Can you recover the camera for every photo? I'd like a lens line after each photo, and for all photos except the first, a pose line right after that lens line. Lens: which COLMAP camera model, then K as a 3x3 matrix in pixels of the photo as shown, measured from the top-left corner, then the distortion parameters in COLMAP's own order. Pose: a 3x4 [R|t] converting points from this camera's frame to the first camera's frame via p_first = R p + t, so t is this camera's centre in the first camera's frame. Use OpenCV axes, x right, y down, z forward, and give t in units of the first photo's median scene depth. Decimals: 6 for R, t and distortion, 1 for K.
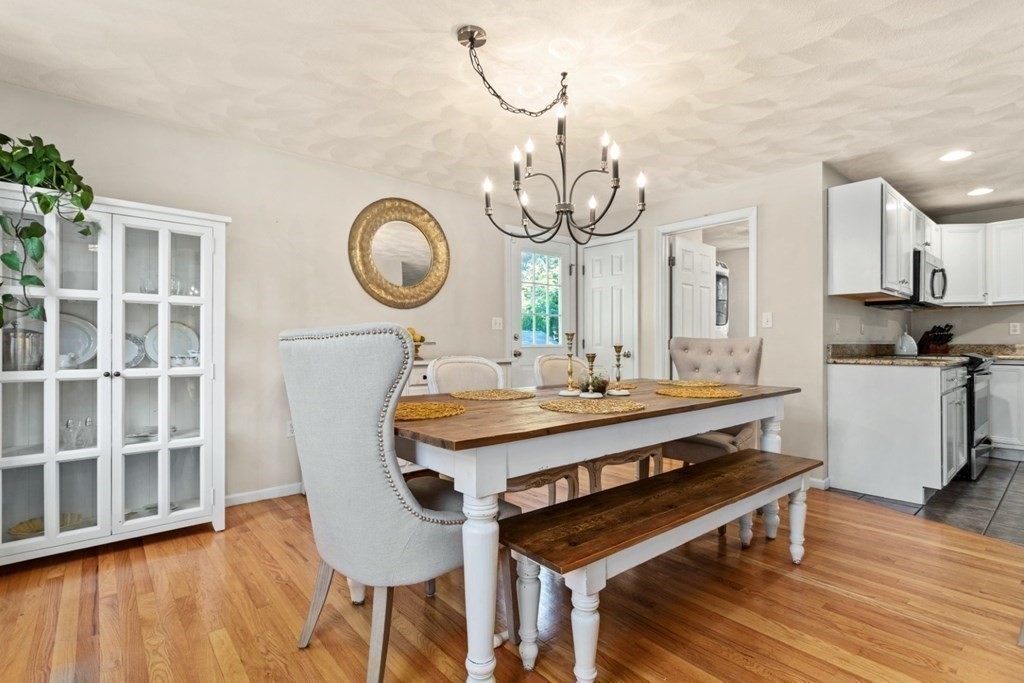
lens RADIAL K [[489.9, 0, 512.0], [0, 489.9, 341.5], [0, 0, 1]] dist [0.000797, 0.000229]
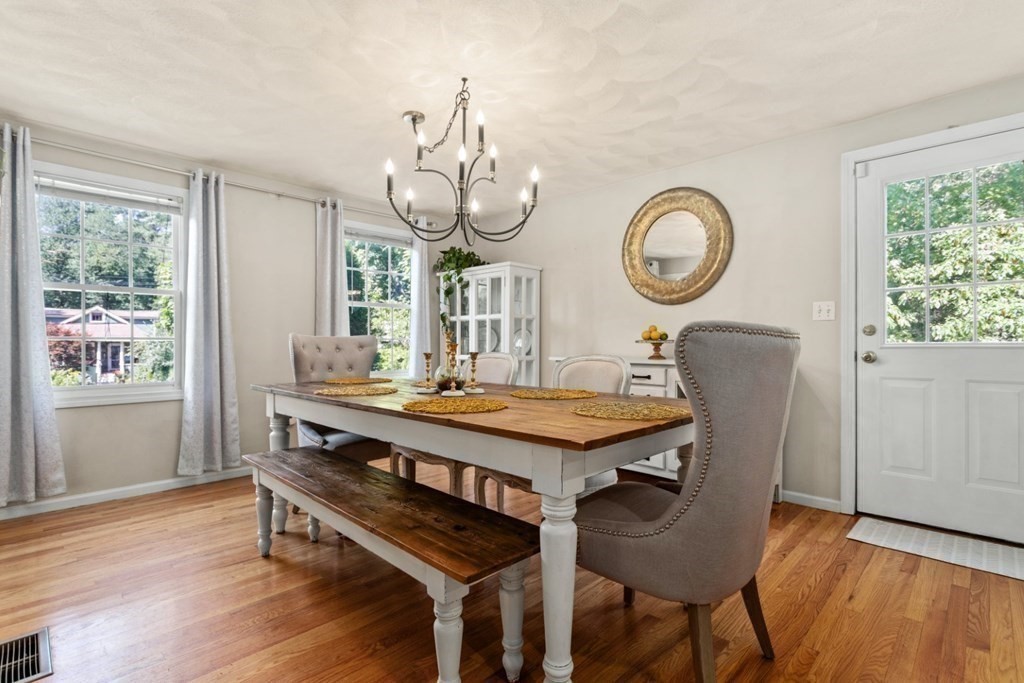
lens RADIAL K [[482.0, 0, 516.6], [0, 482.0, 343.0], [0, 0, 1]] dist [0.000410, 0.000140]
pose [[0.097169, -0.001474, -0.995267, 1.093663], [0.007149, 0.999974, -0.000783, 0.008626], [0.995242, -0.007039, 0.097177, 0.979482]]
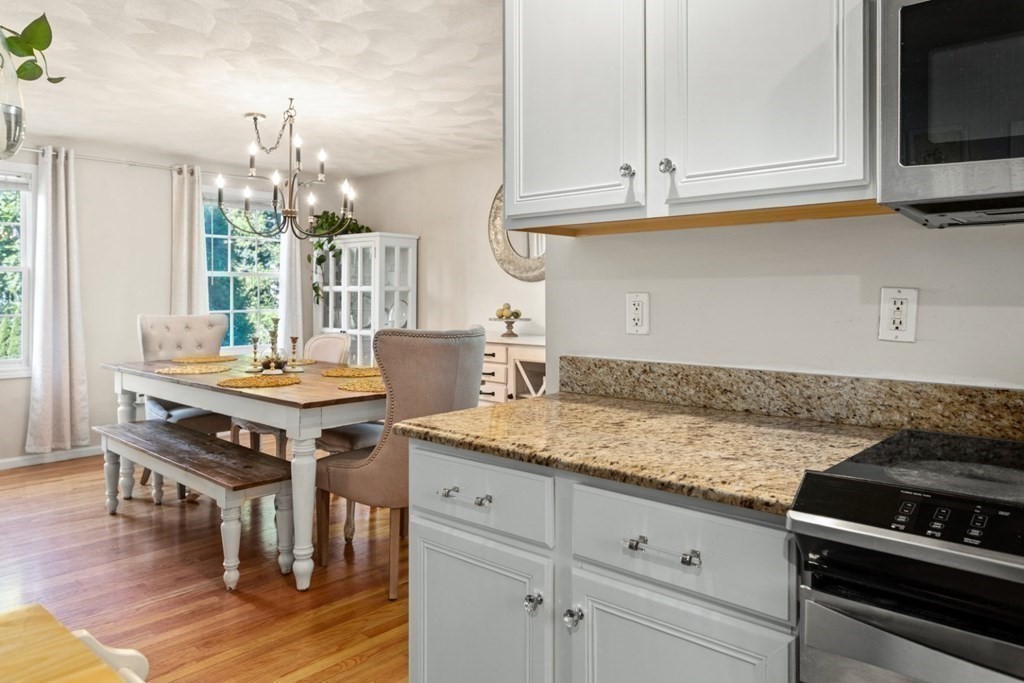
lens RADIAL K [[691.2, 0, 521.2], [0, 691.2, 294.8], [0, 0, 1]] dist [-0.000605, 0.002190]
pose [[0.136793, -0.000640, -0.990599, 1.787880], [0.003613, 0.999993, -0.000147, -0.068625], [0.990593, -0.003559, 0.136795, 1.284964]]
